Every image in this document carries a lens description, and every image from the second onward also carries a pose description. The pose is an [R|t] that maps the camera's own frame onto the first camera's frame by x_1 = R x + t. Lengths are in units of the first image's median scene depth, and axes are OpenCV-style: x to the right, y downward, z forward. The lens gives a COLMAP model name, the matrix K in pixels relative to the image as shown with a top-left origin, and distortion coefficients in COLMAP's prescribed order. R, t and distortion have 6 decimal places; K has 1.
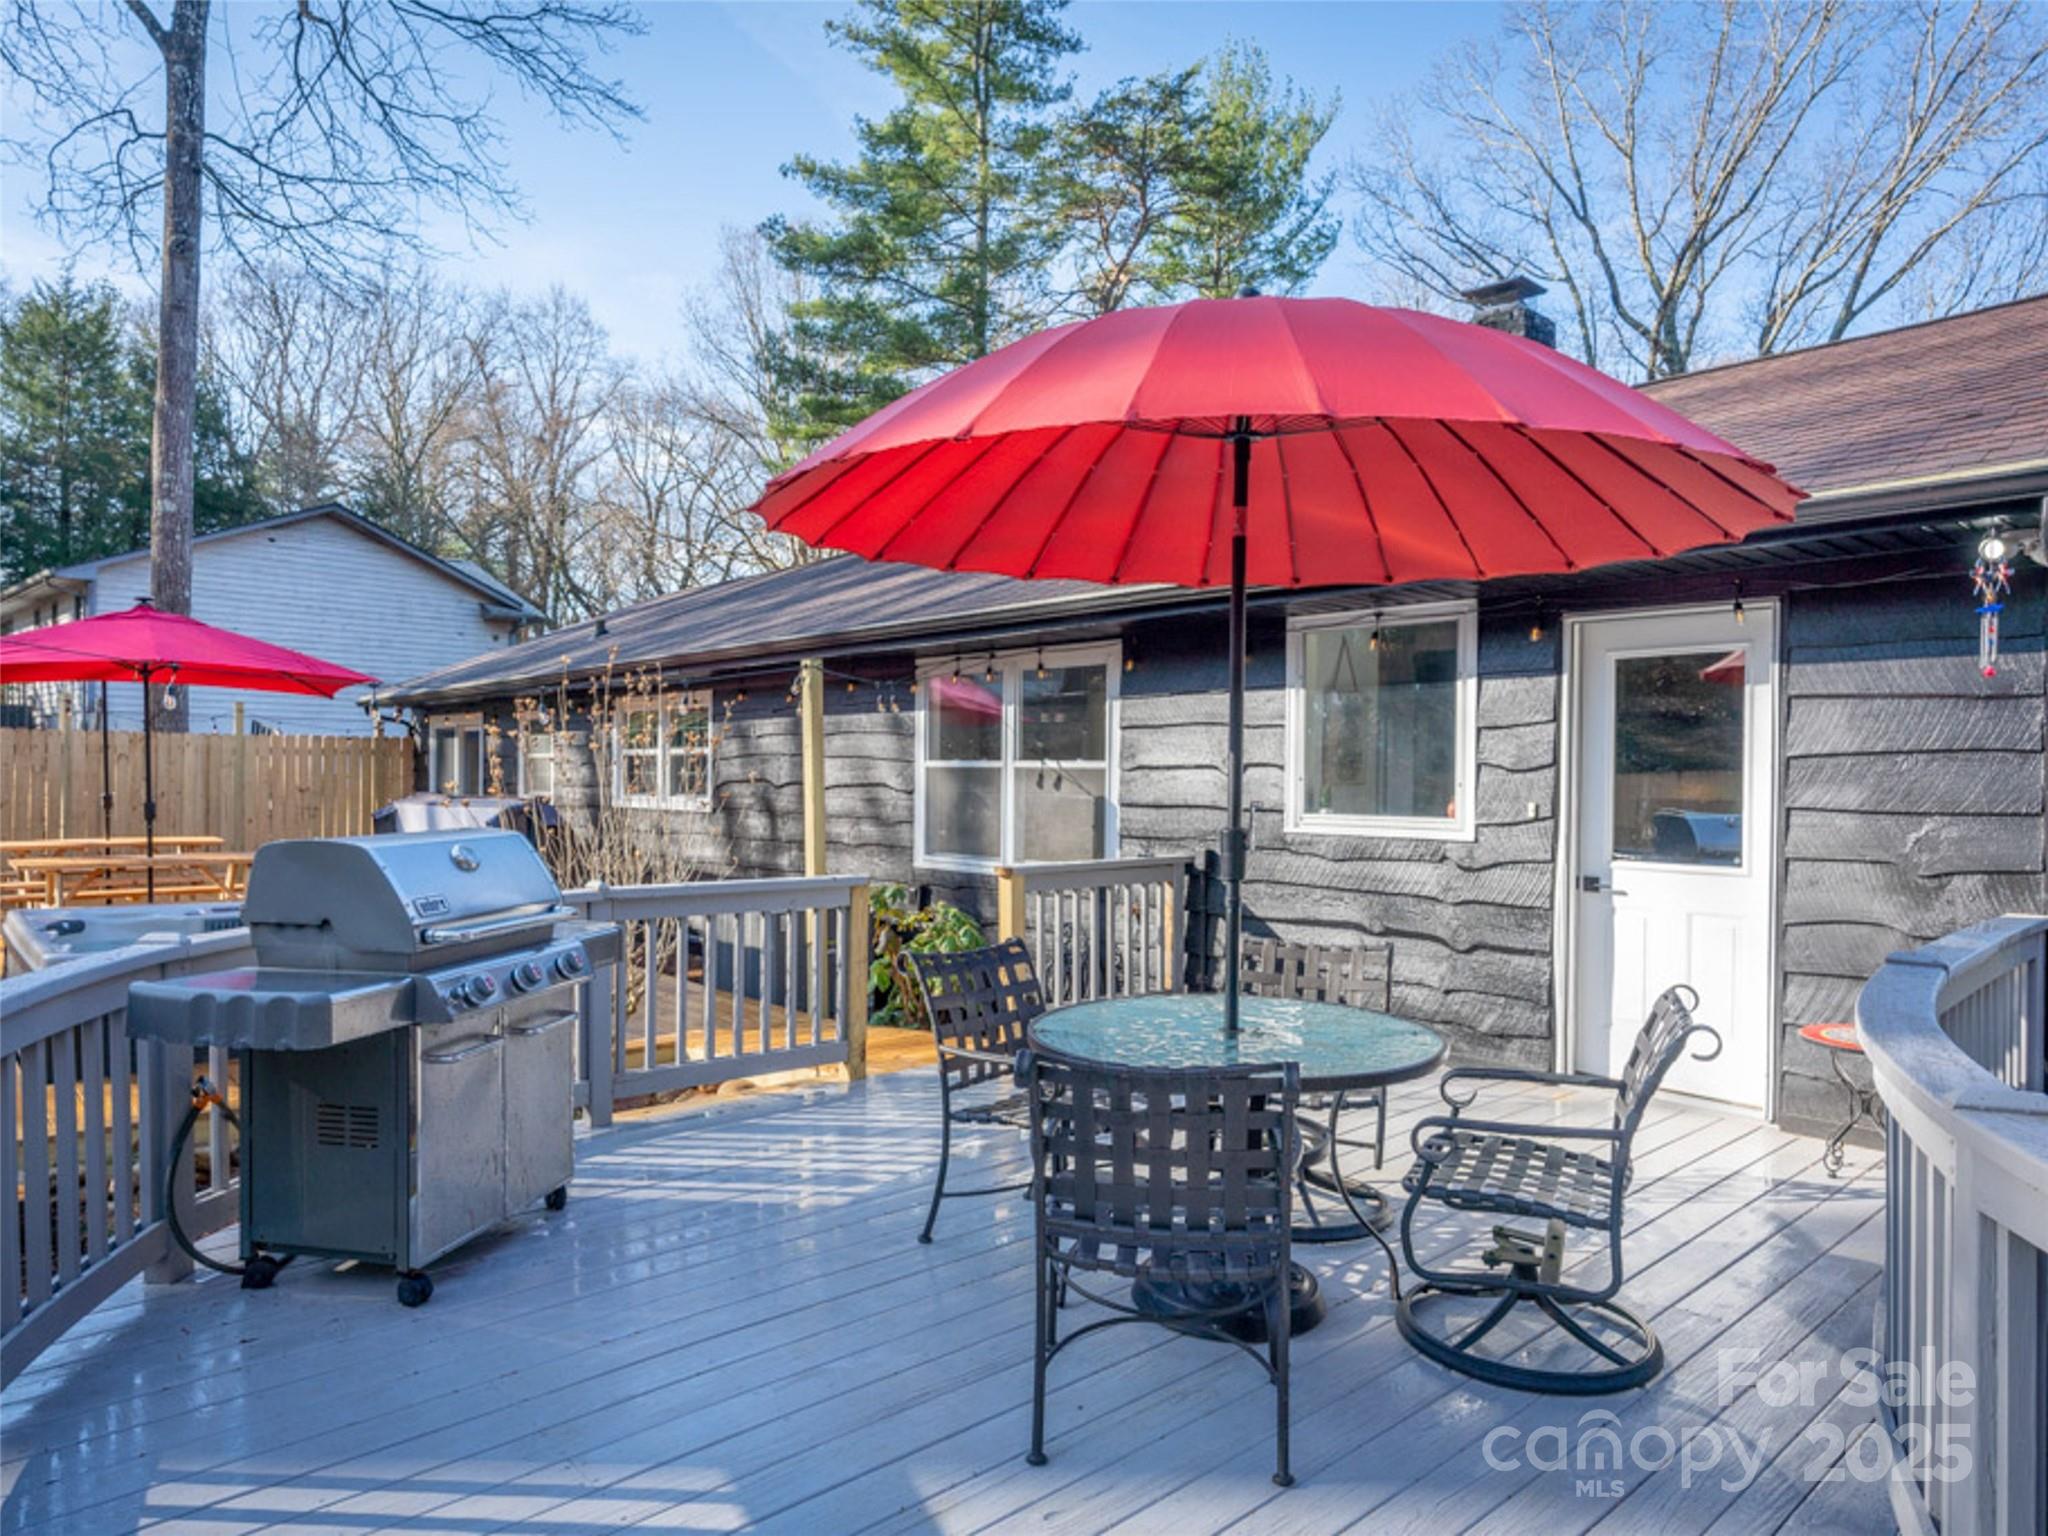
lens RADIAL K [[1283.8, 0, 1024.0], [0, 1283.8, 768.0], [0, 0, 1]] dist [-0.000182, 0.003743]
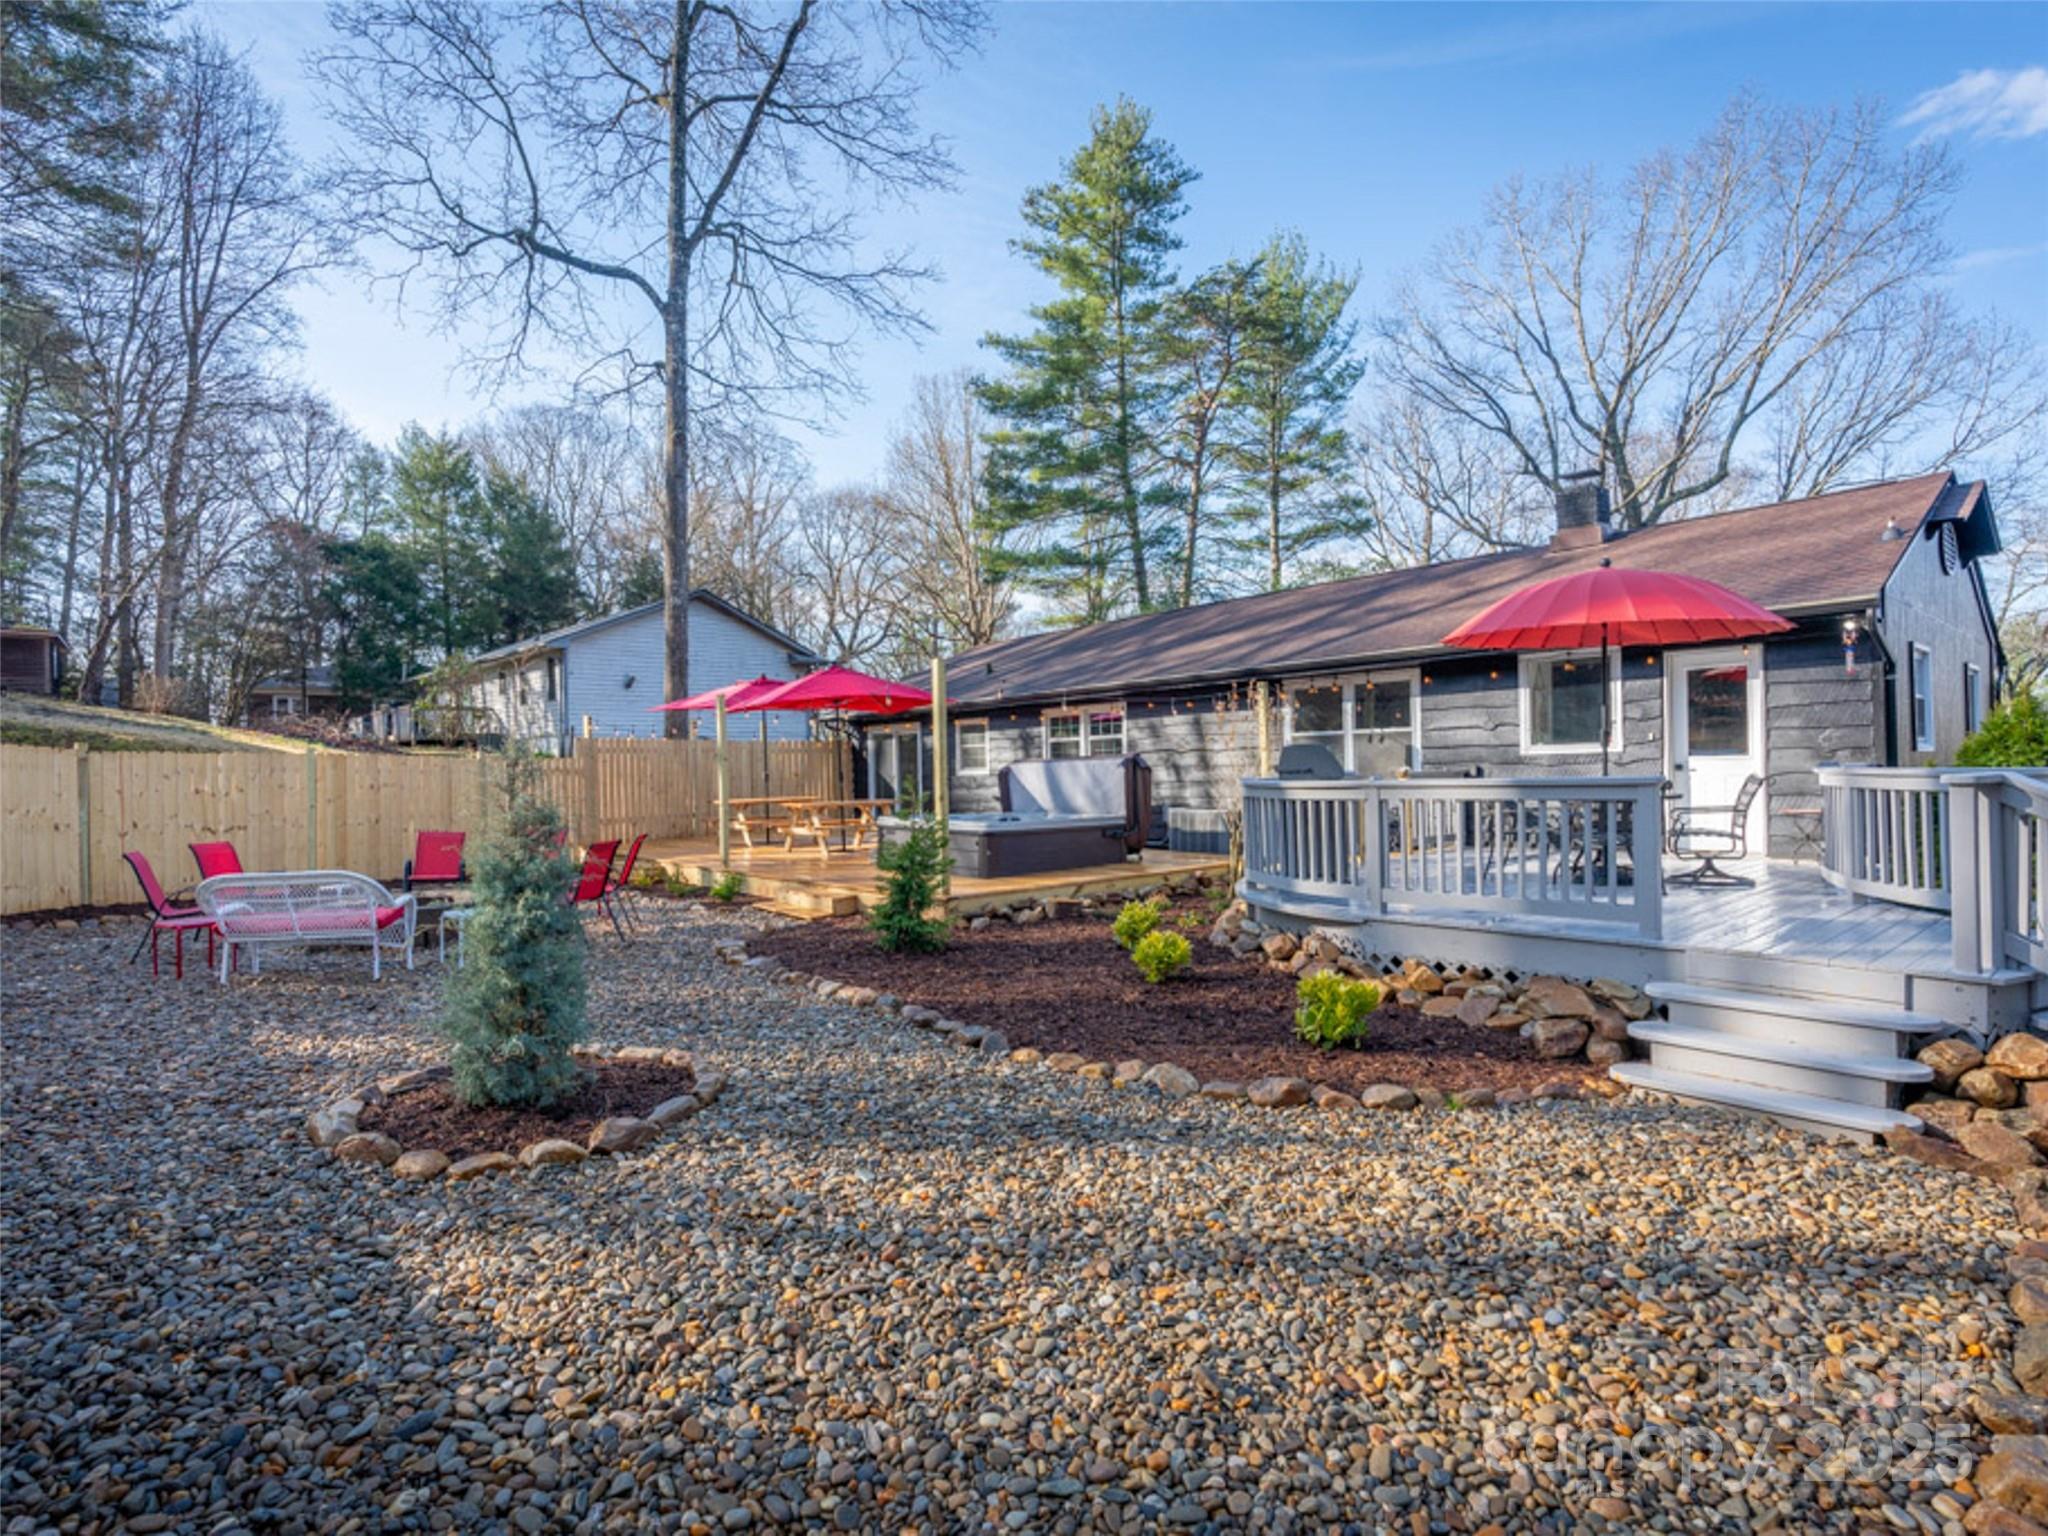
lens RADIAL K [[1053.2, 0, 1020.4], [0, 1053.2, 763.5], [0, 0, 1]] dist [-0.021258, 0.018128]
pose [[0.999074, -0.029934, -0.030896, -0.124078], [0.029743, 0.999536, -0.006616, 0.010879], [0.031080, 0.005691, 0.999501, -0.167269]]
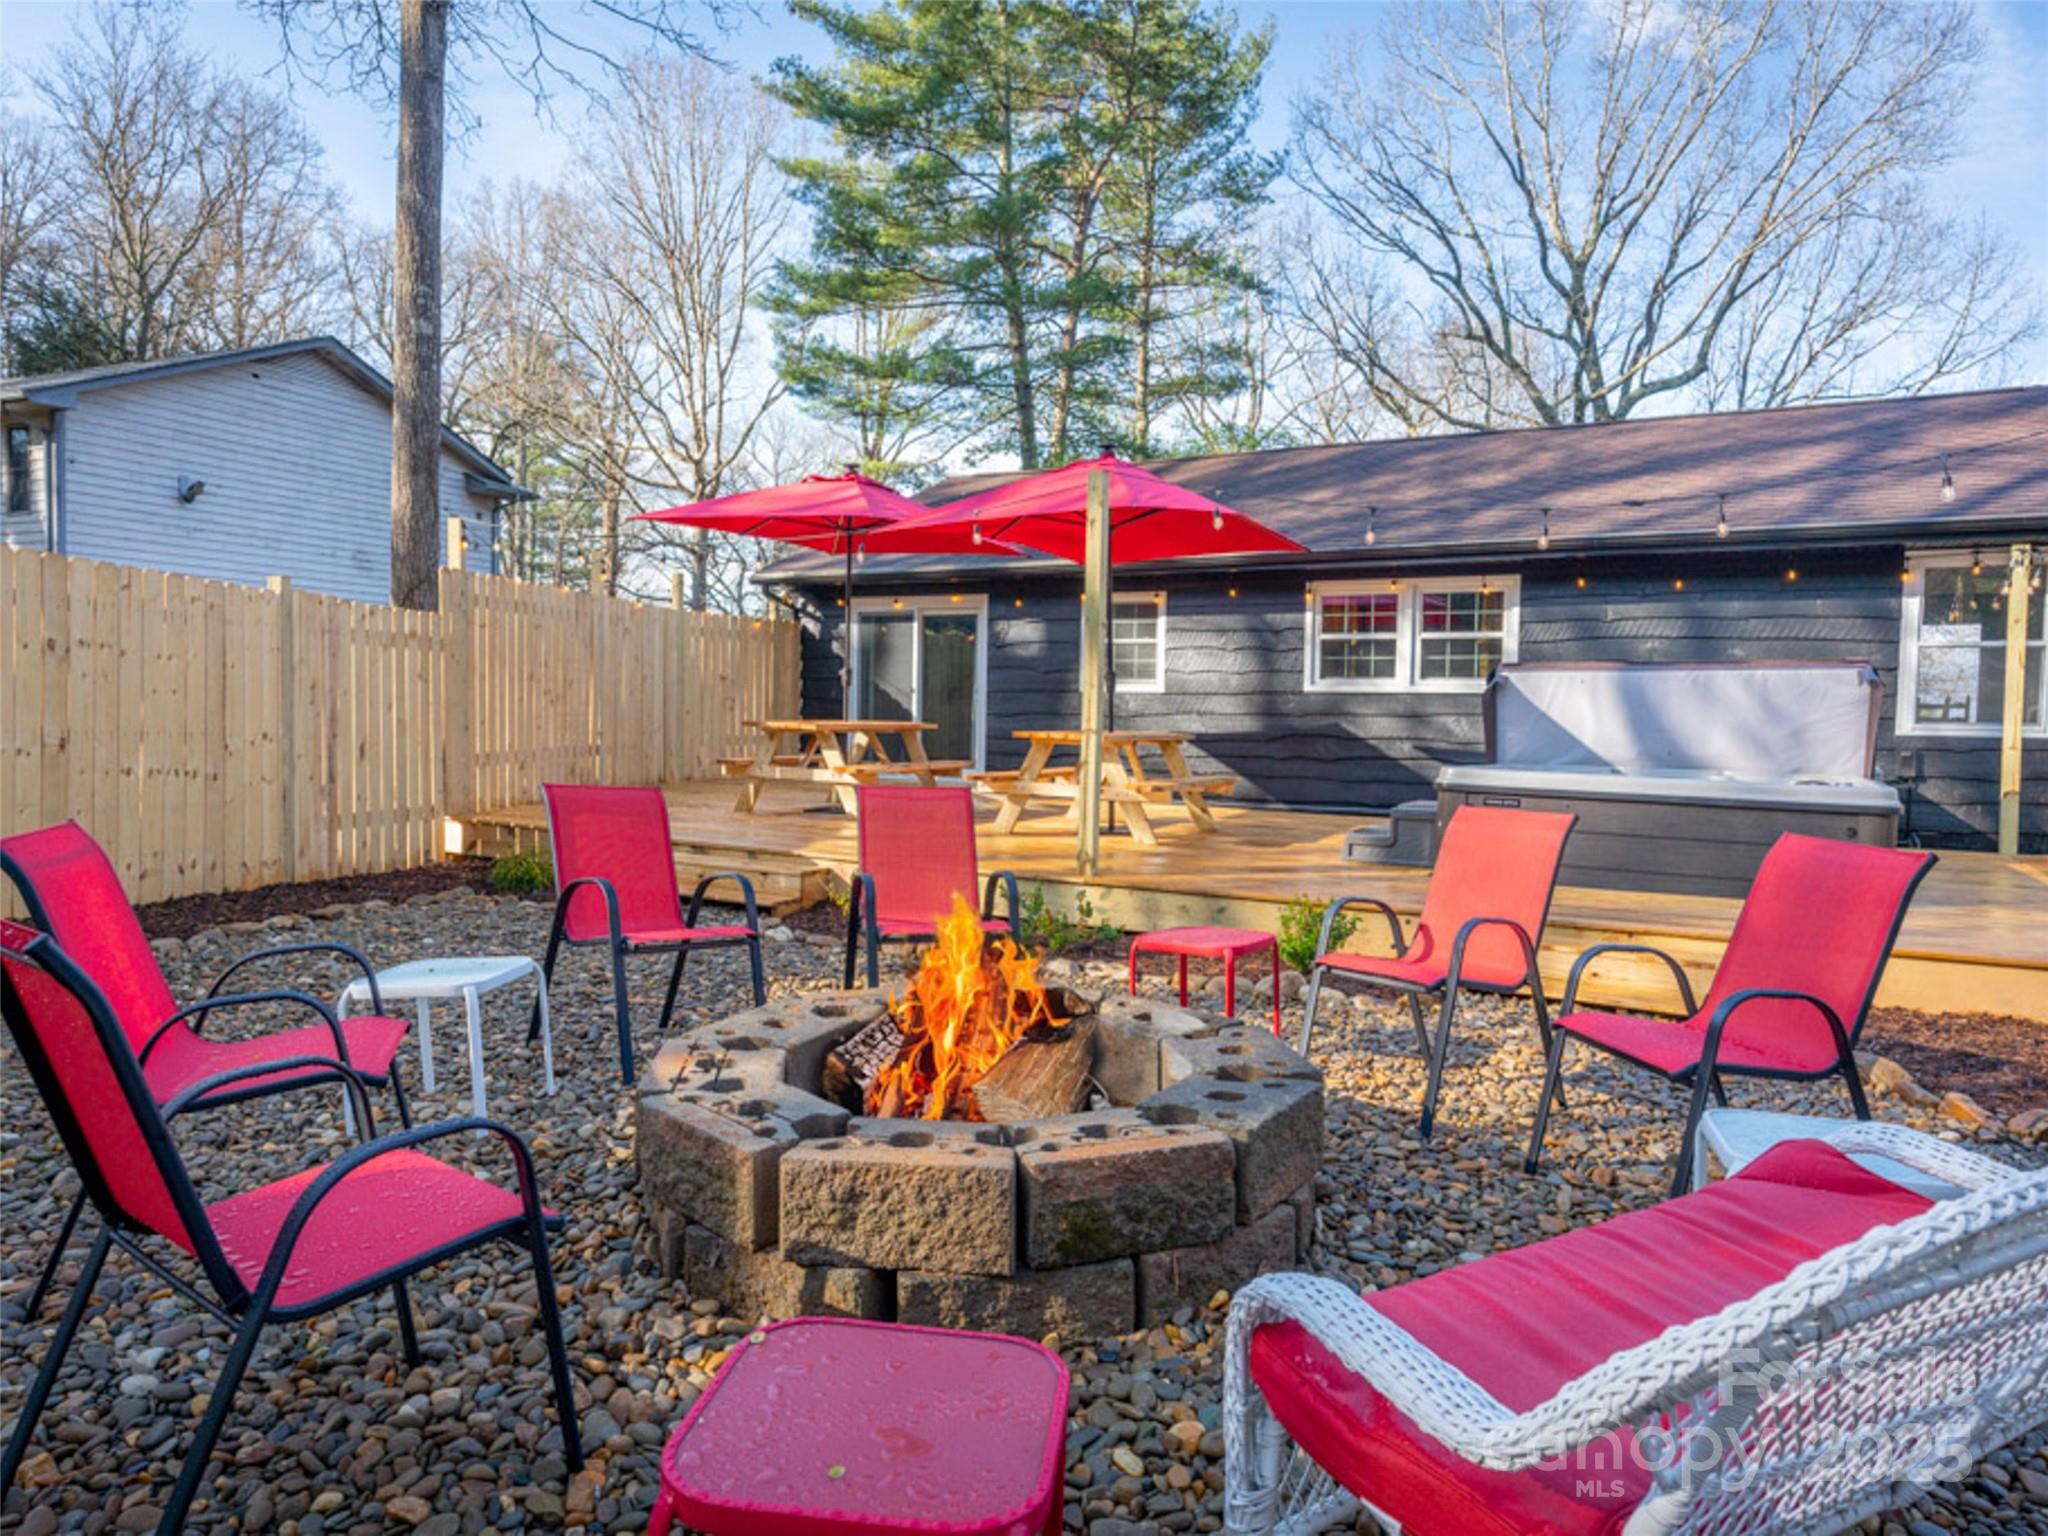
lens RADIAL K [[1339.5, 0, 1024.0], [0, 1339.5, 768.0], [0, 0, 1]] dist [-0.002788, -0.000816]
pose [[0.946798, -0.005055, 0.321788, -0.344927], [-0.011620, 0.998688, 0.049880, 0.015580], [-0.321618, -0.050965, 0.945497, 0.043601]]
